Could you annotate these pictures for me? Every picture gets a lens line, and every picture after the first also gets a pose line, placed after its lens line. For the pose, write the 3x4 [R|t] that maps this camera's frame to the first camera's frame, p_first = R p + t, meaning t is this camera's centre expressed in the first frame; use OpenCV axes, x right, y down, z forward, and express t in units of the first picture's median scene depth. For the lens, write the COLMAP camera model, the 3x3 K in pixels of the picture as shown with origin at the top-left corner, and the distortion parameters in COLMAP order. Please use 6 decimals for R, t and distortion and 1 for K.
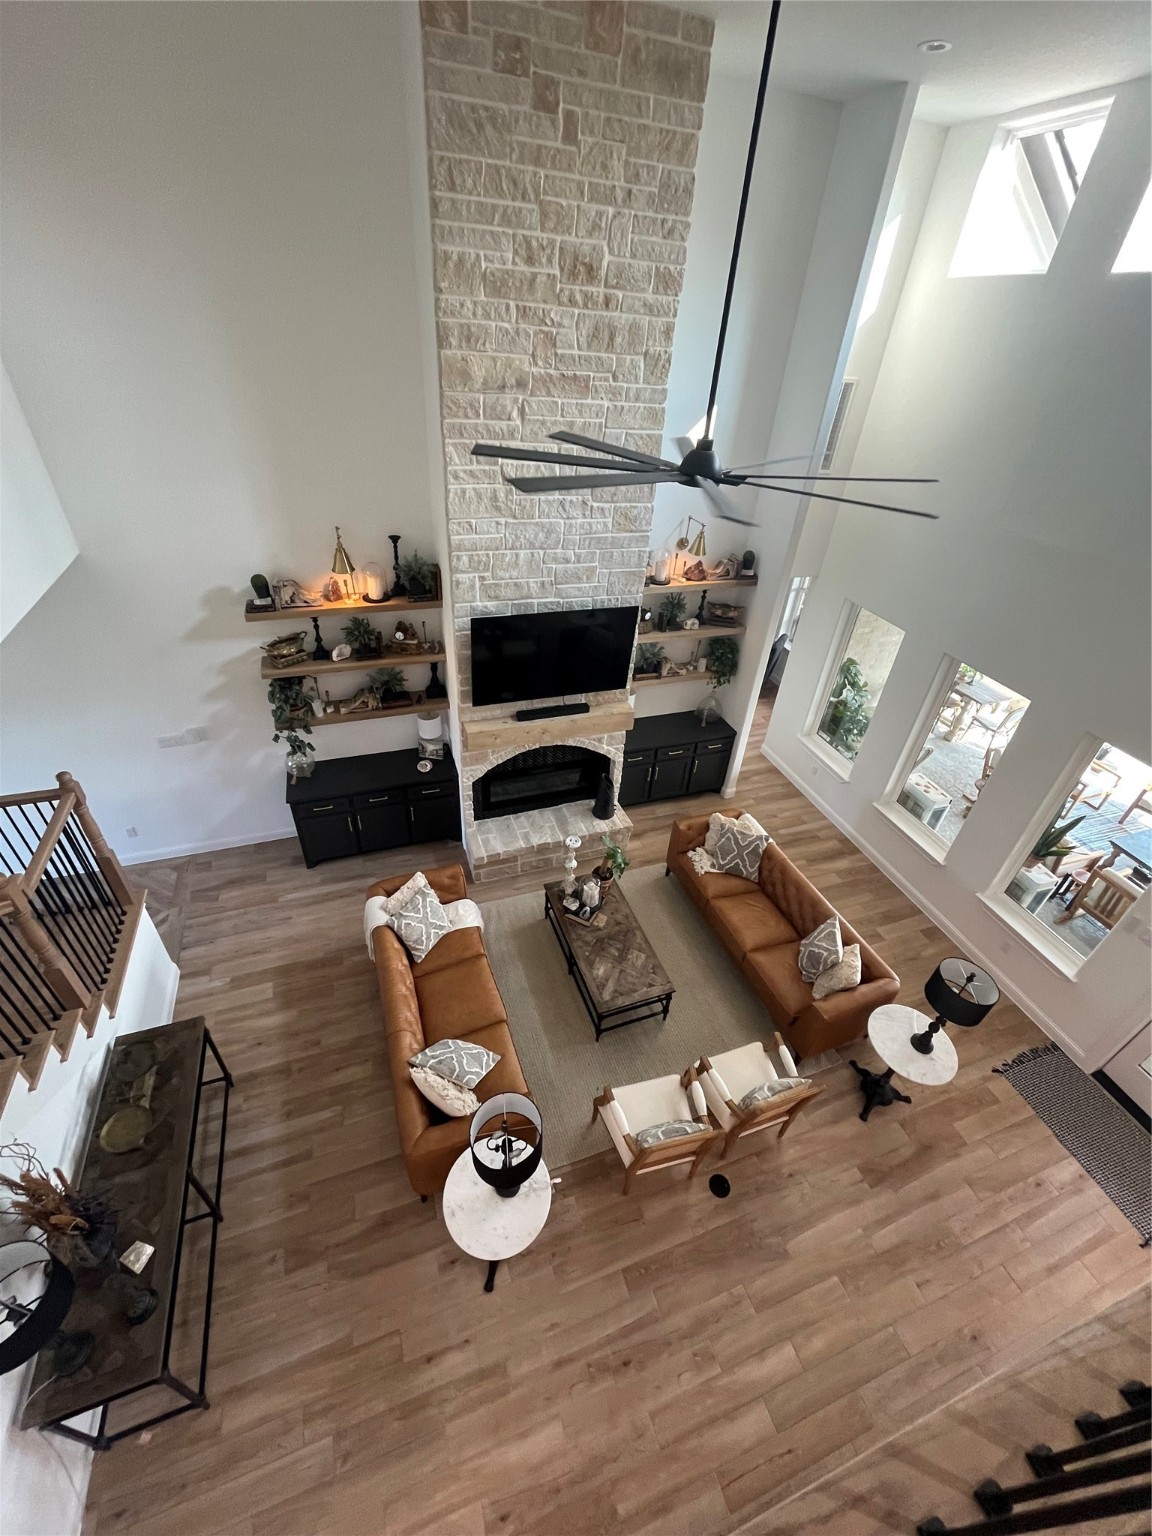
lens RADIAL K [[618.6, 0, 577.3], [0, 618.6, 763.6], [0, 0, 1]] dist [0.000435, 0.000256]
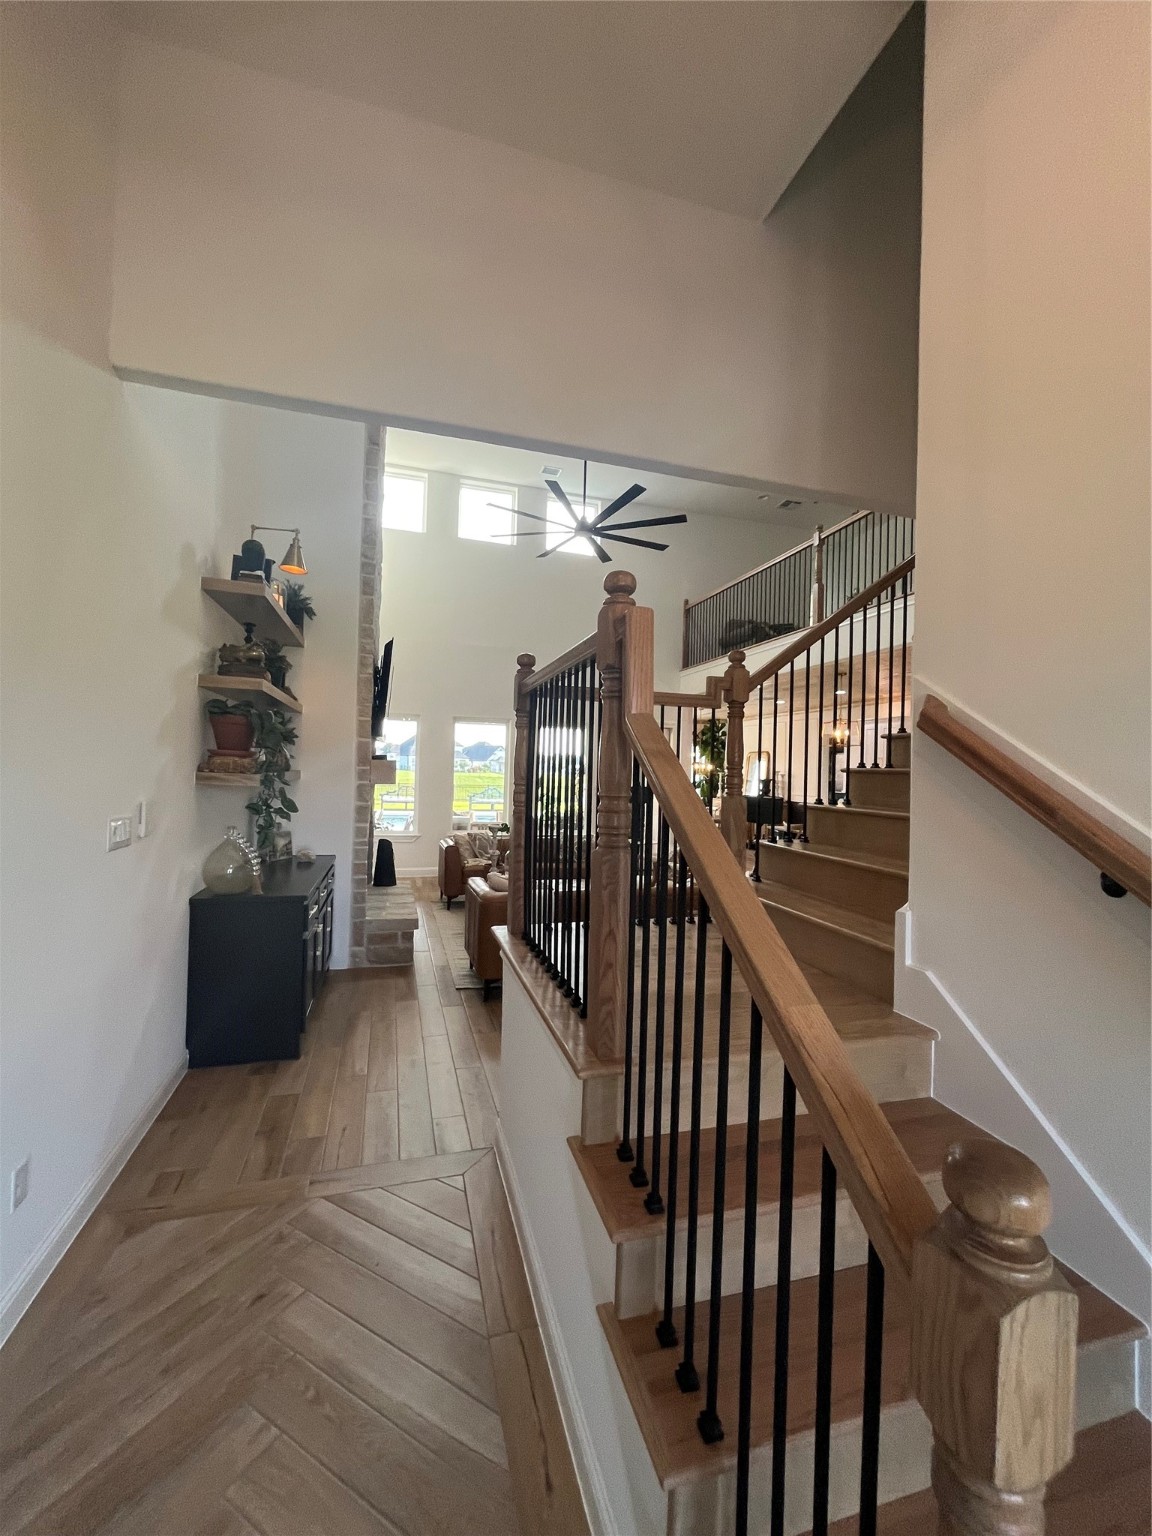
lens RADIAL K [[618.6, 0, 573.8], [0, 618.6, 767.3], [0, 0, 1]] dist [0.000435, 0.000256]
pose [[0.064370, -0.059839, 0.996130, -1.213028], [0.561607, 0.827295, 0.013405, 0.109776], [-0.824896, 0.558571, 0.086859, 0.768547]]
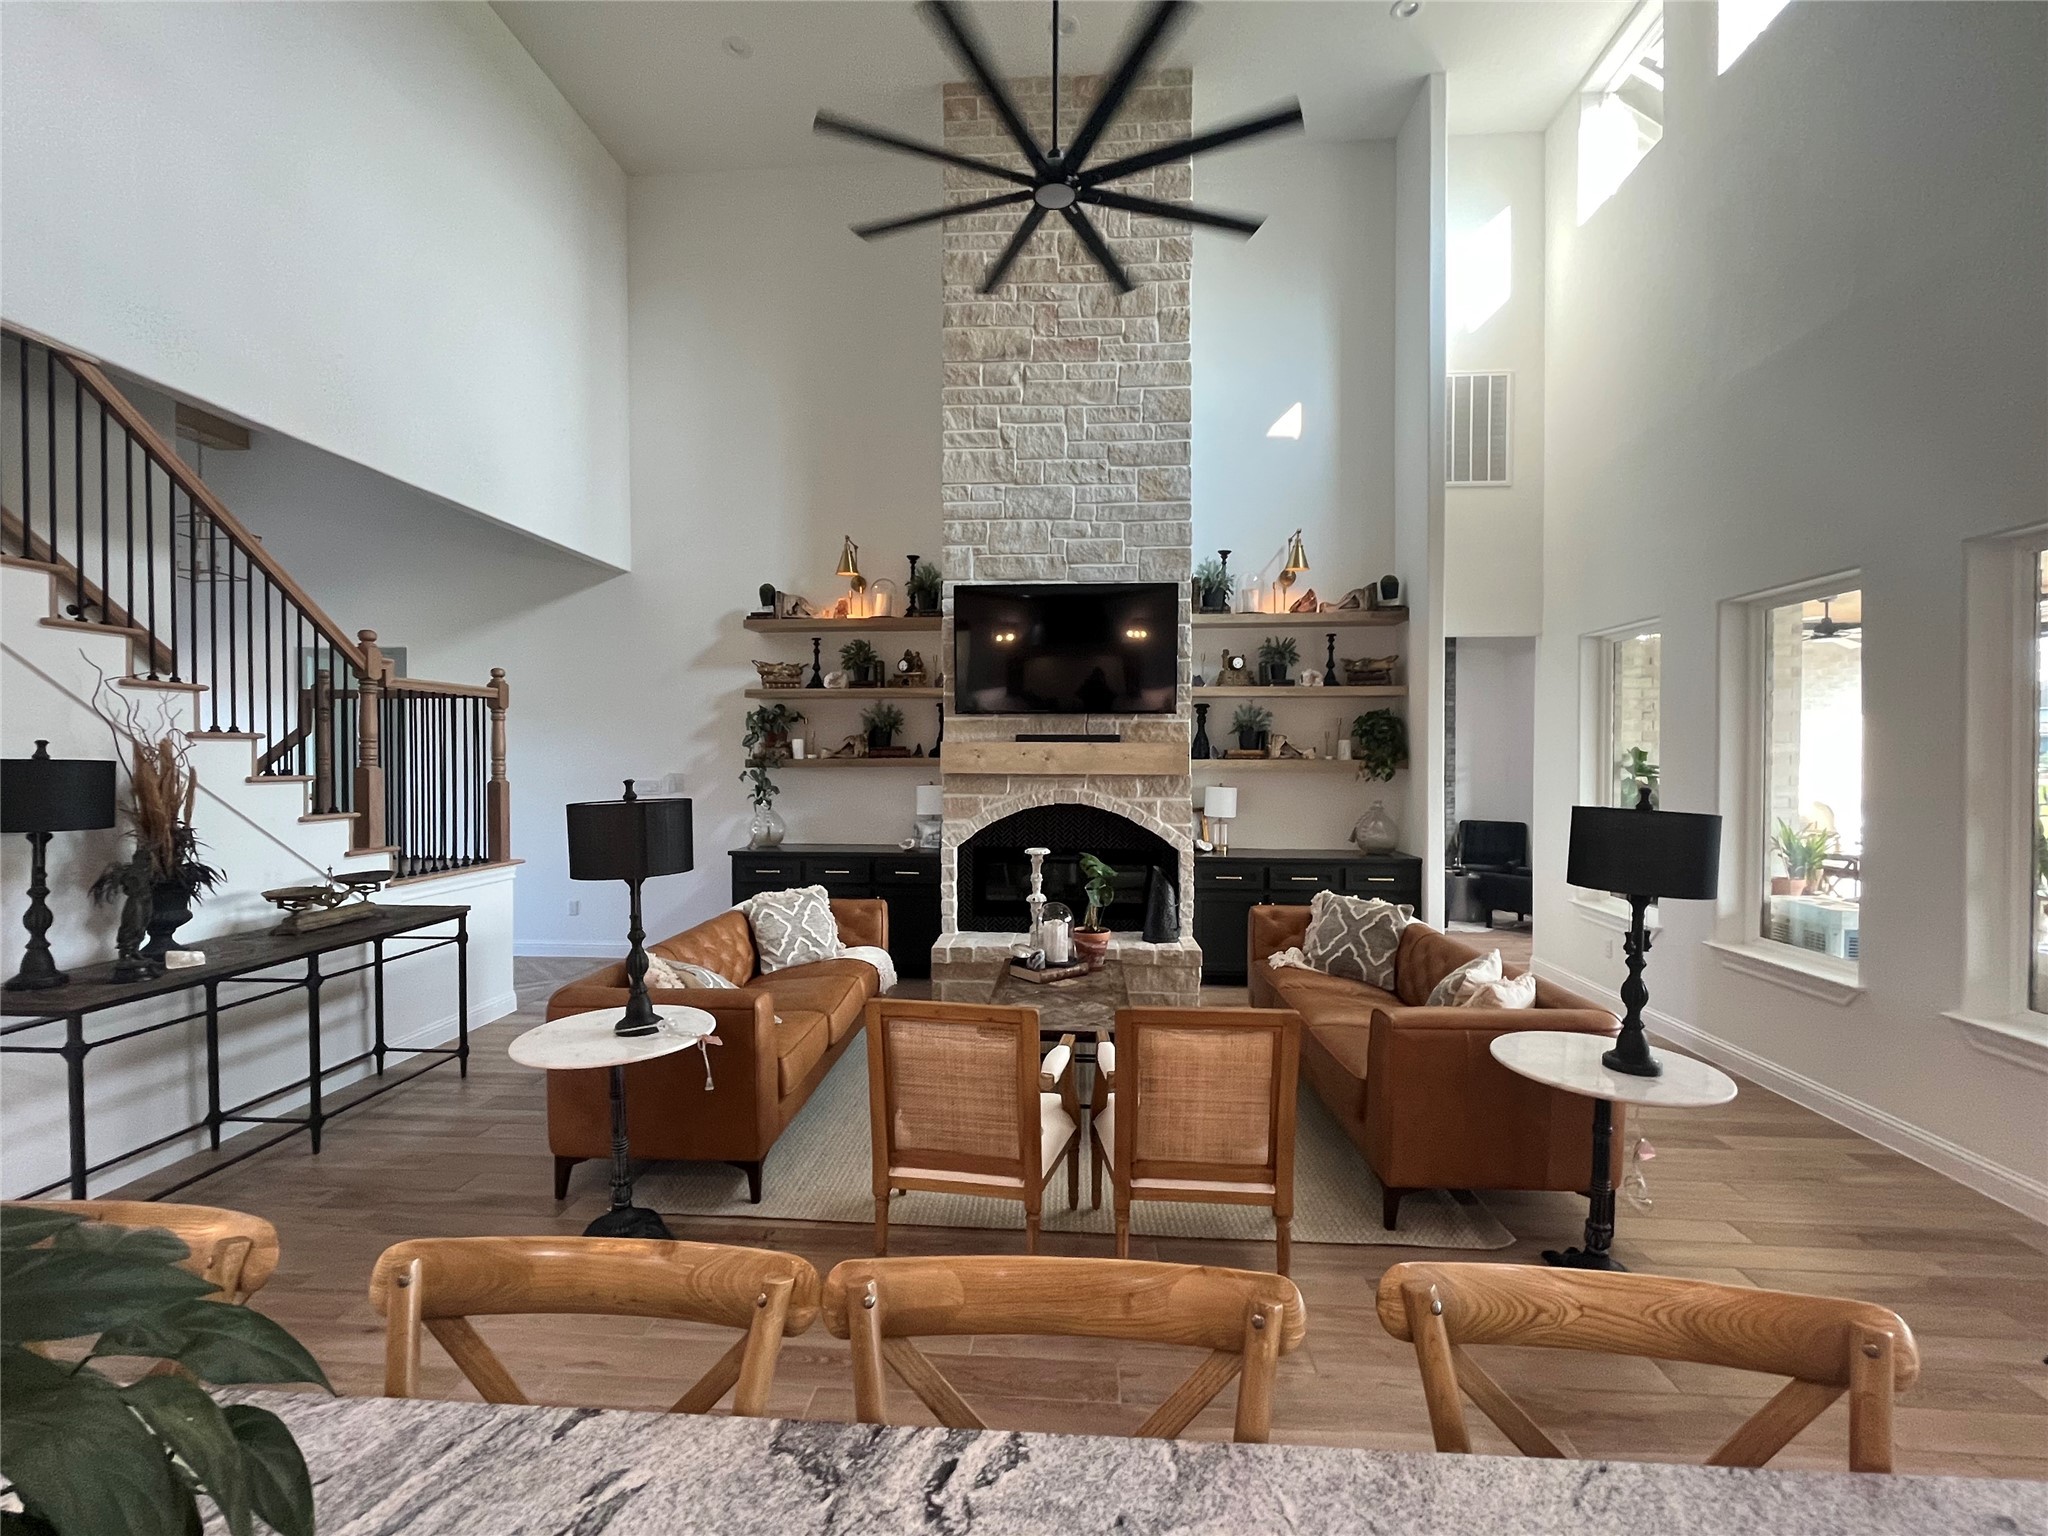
lens RADIAL K [[909.3, 0, 1020.4], [0, 909.3, 770.2], [0, 0, 1]] dist [0.004216, -0.001230]
pose [[0.911705, -0.056641, -0.406923, 0.388663], [-0.190230, 0.819687, -0.540302, 0.606265], [0.364152, 0.570005, 0.736538, 0.266745]]
